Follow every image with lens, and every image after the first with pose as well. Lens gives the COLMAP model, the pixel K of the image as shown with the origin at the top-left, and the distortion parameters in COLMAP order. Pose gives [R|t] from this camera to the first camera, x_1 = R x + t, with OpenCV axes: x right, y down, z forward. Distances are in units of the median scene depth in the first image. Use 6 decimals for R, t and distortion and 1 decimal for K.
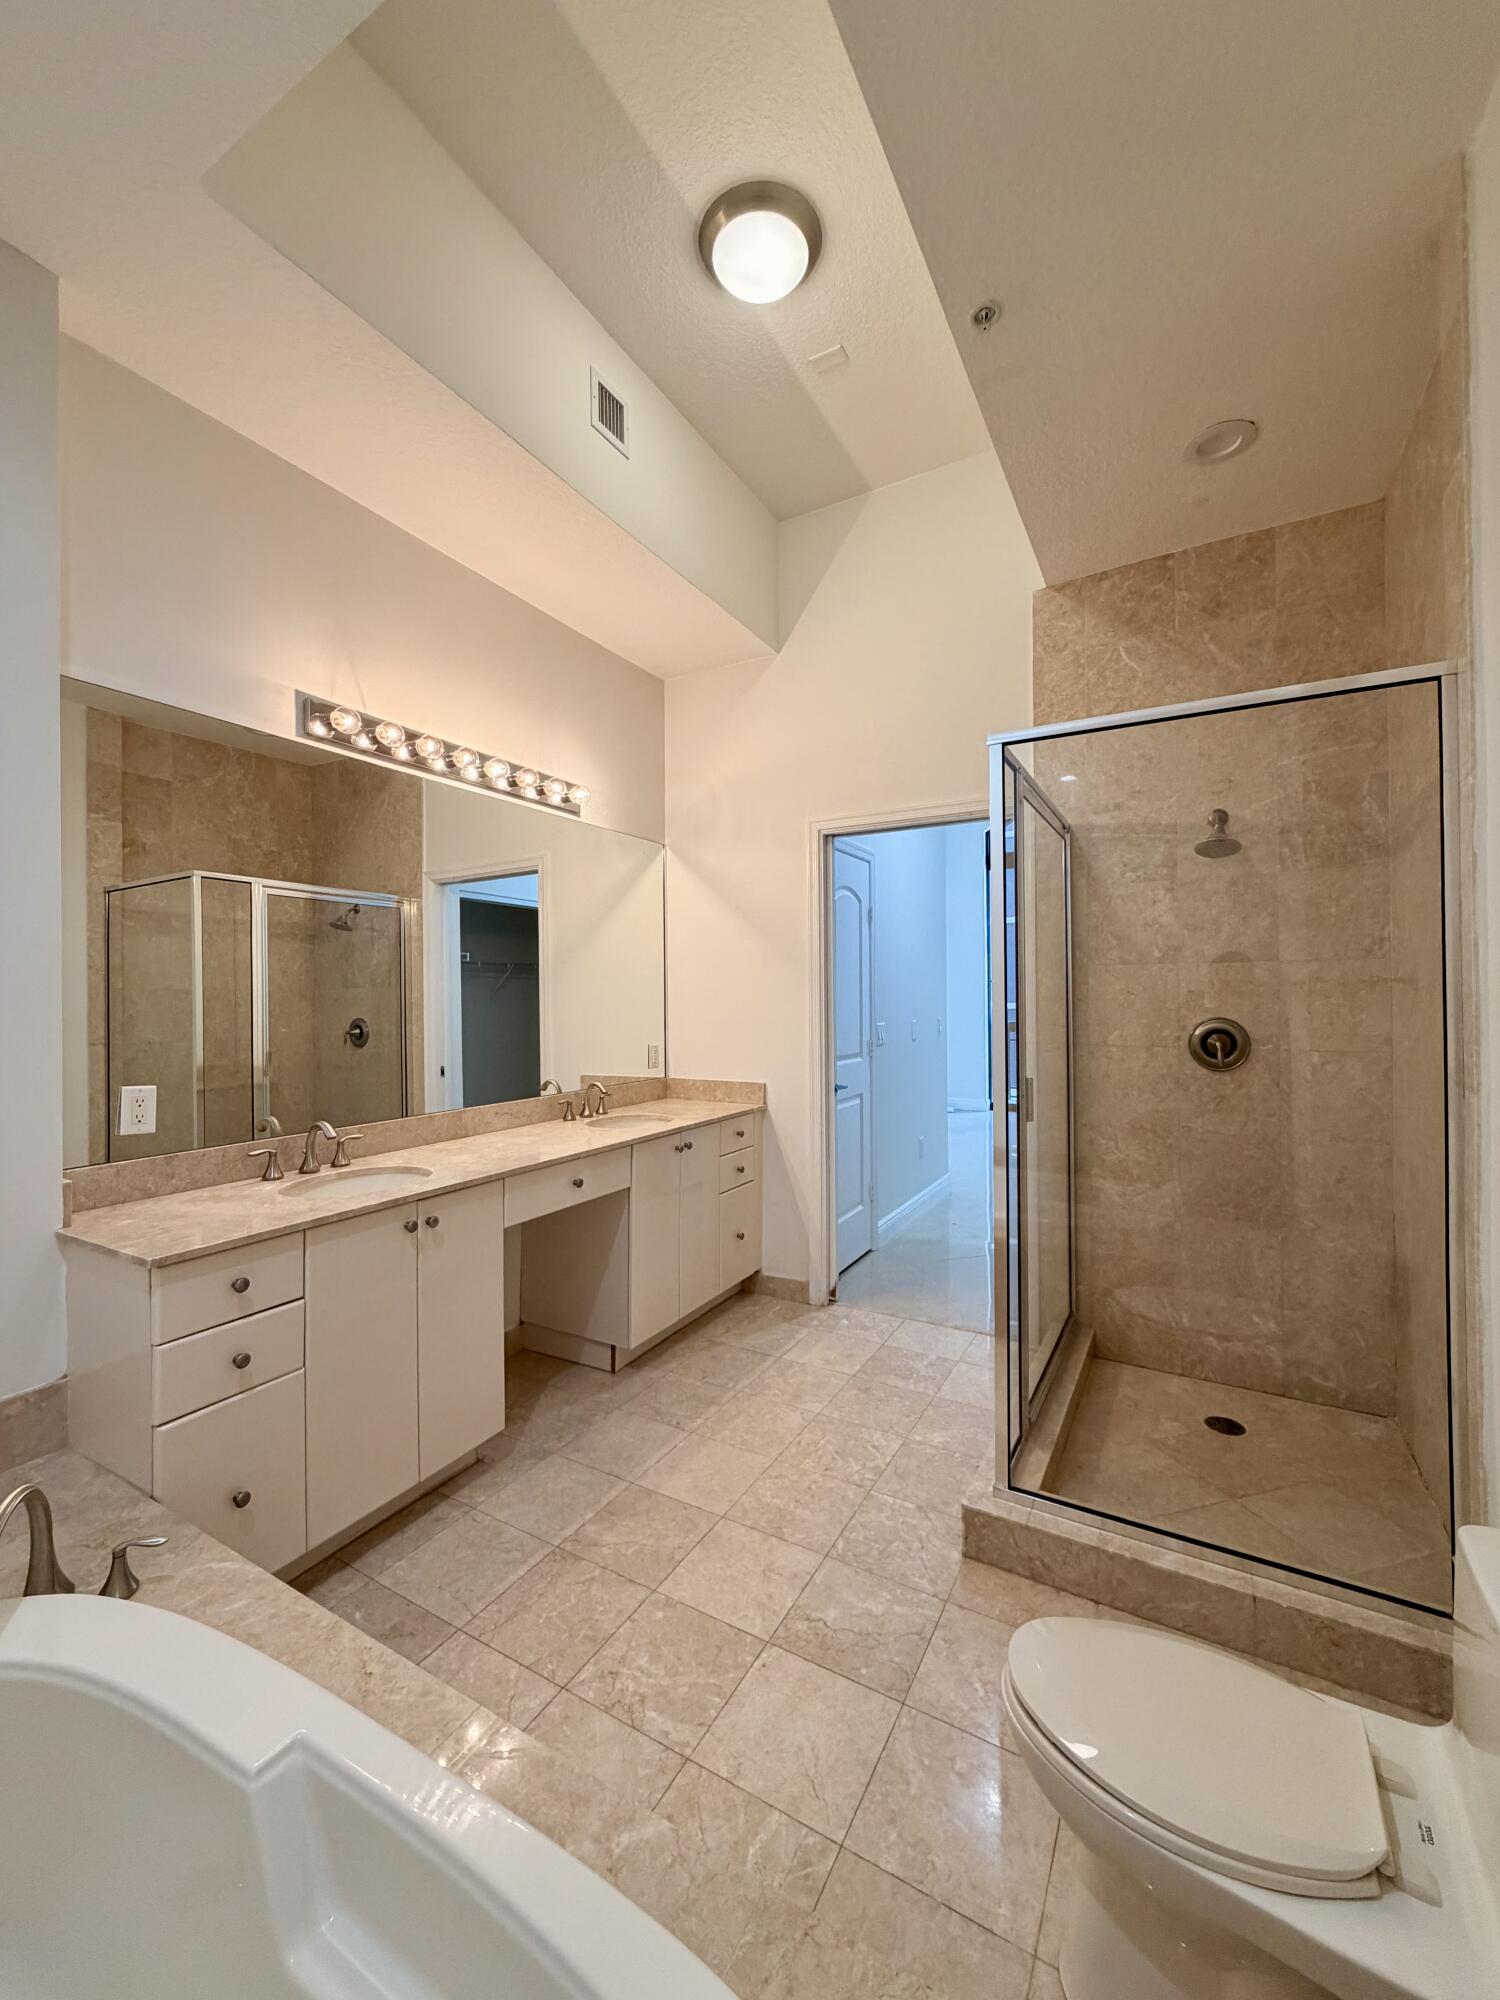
lens RADIAL K [[802.3, 0, 748.7], [0, 802.3, 997.7], [0, 0, 1]] dist [-0.001028, 0.001126]
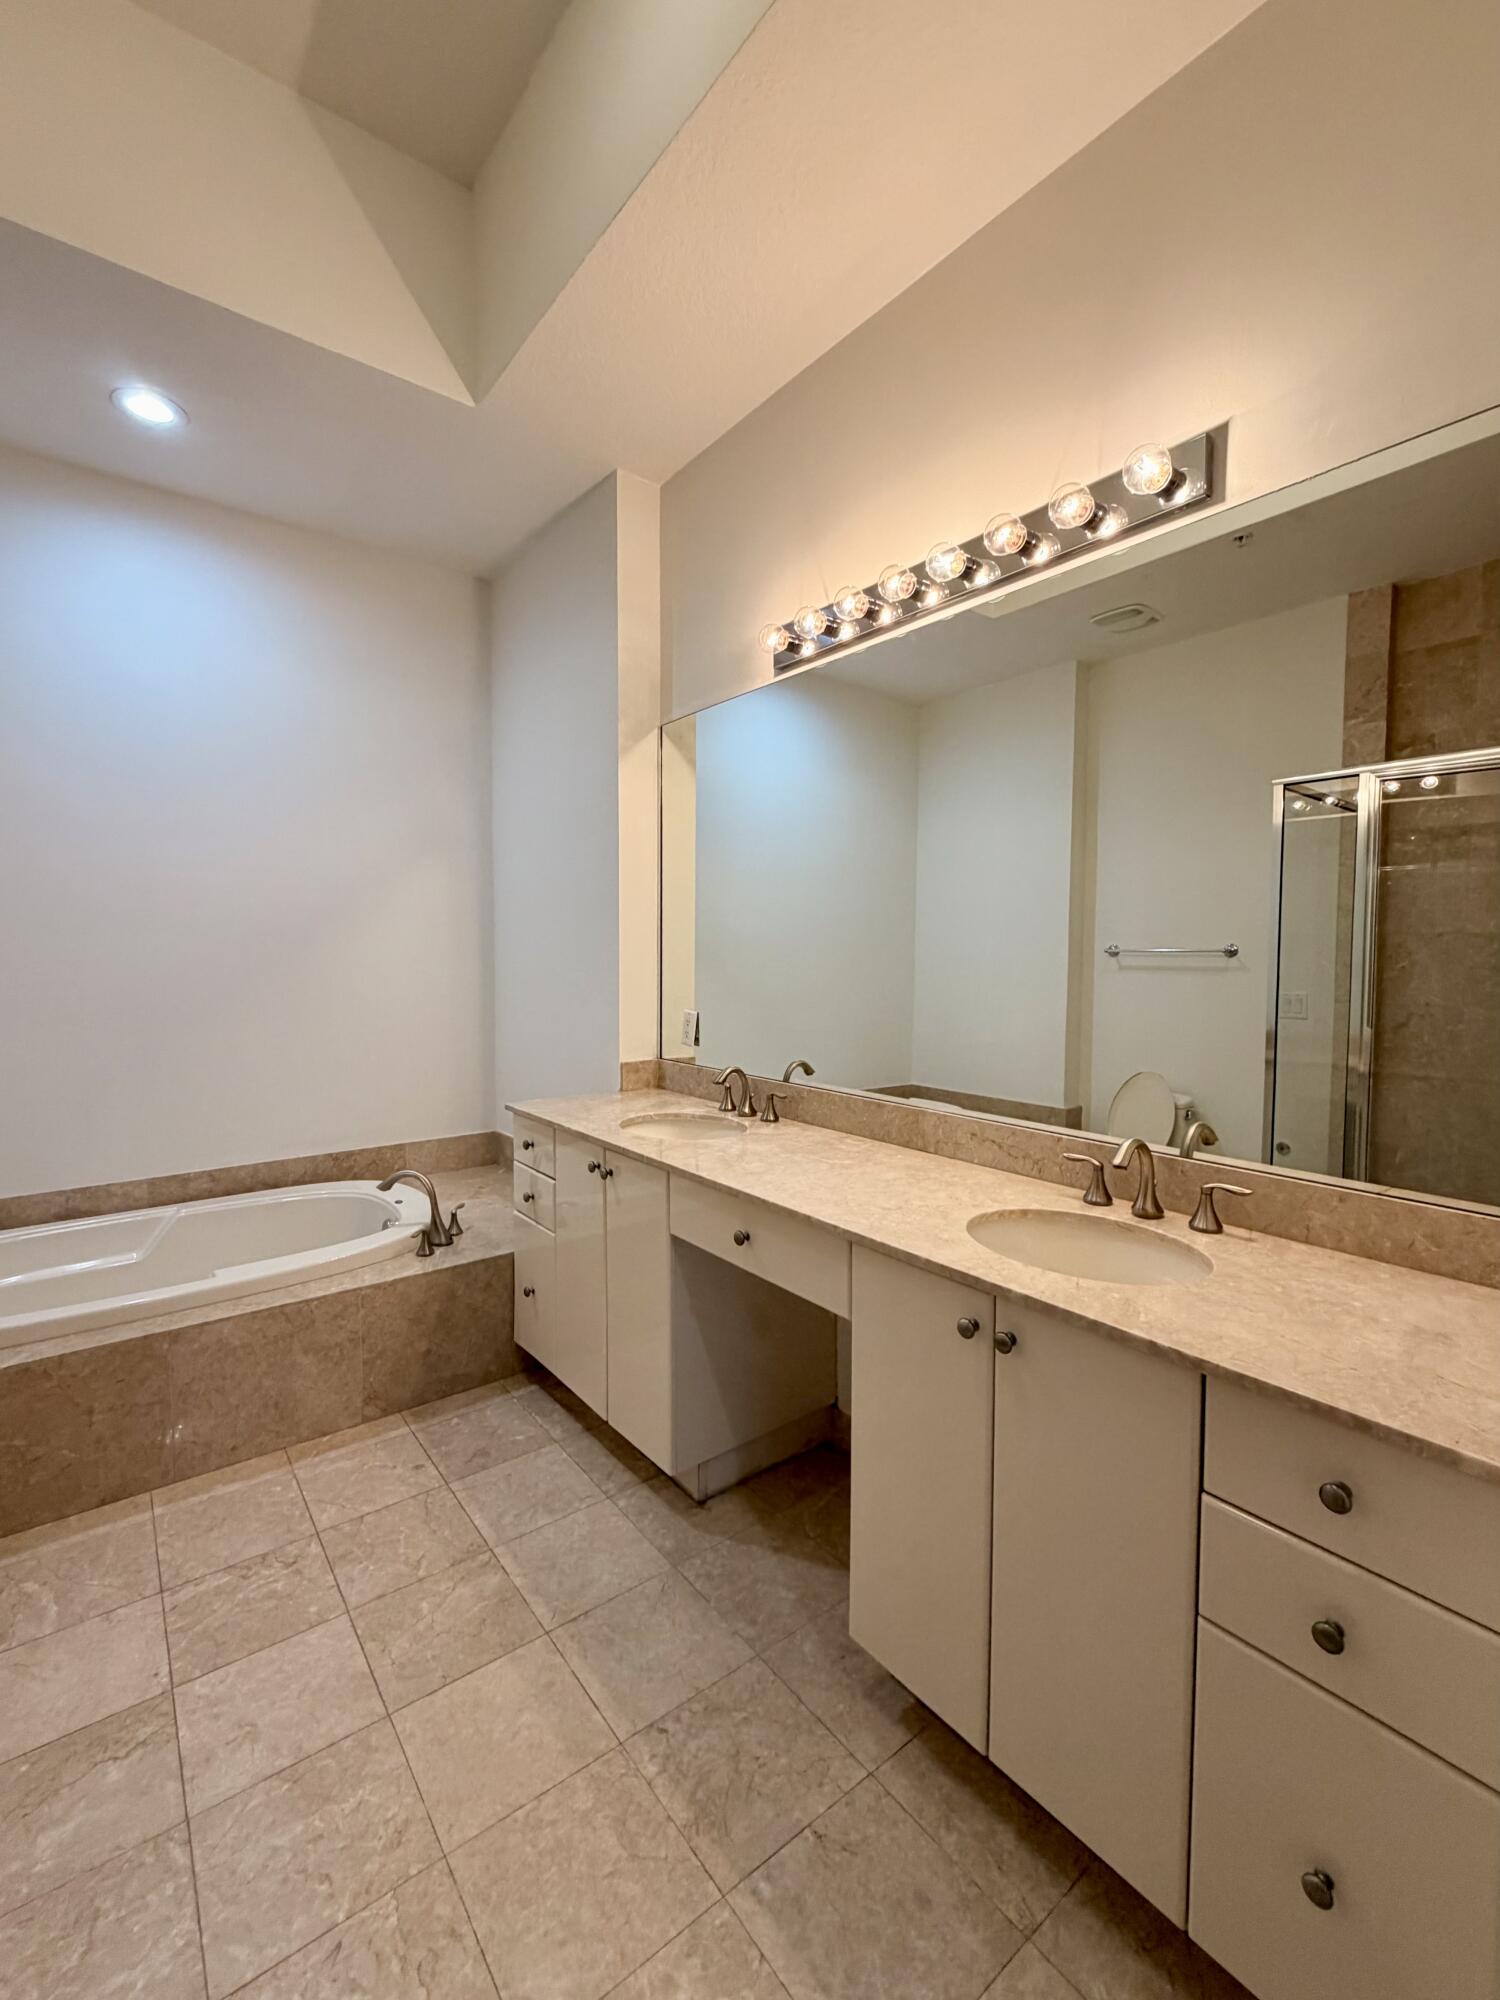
lens RADIAL K [[854.4, 0, 754.5], [0, 854.4, 991.8], [0, 0, 1]] dist [0.001423, -0.000493]
pose [[-0.379851, 0.049766, -0.923708, 0.544227], [-0.000308, 0.998545, 0.053924, 0.001612], [0.925048, 0.020768, -0.379283, 1.737589]]
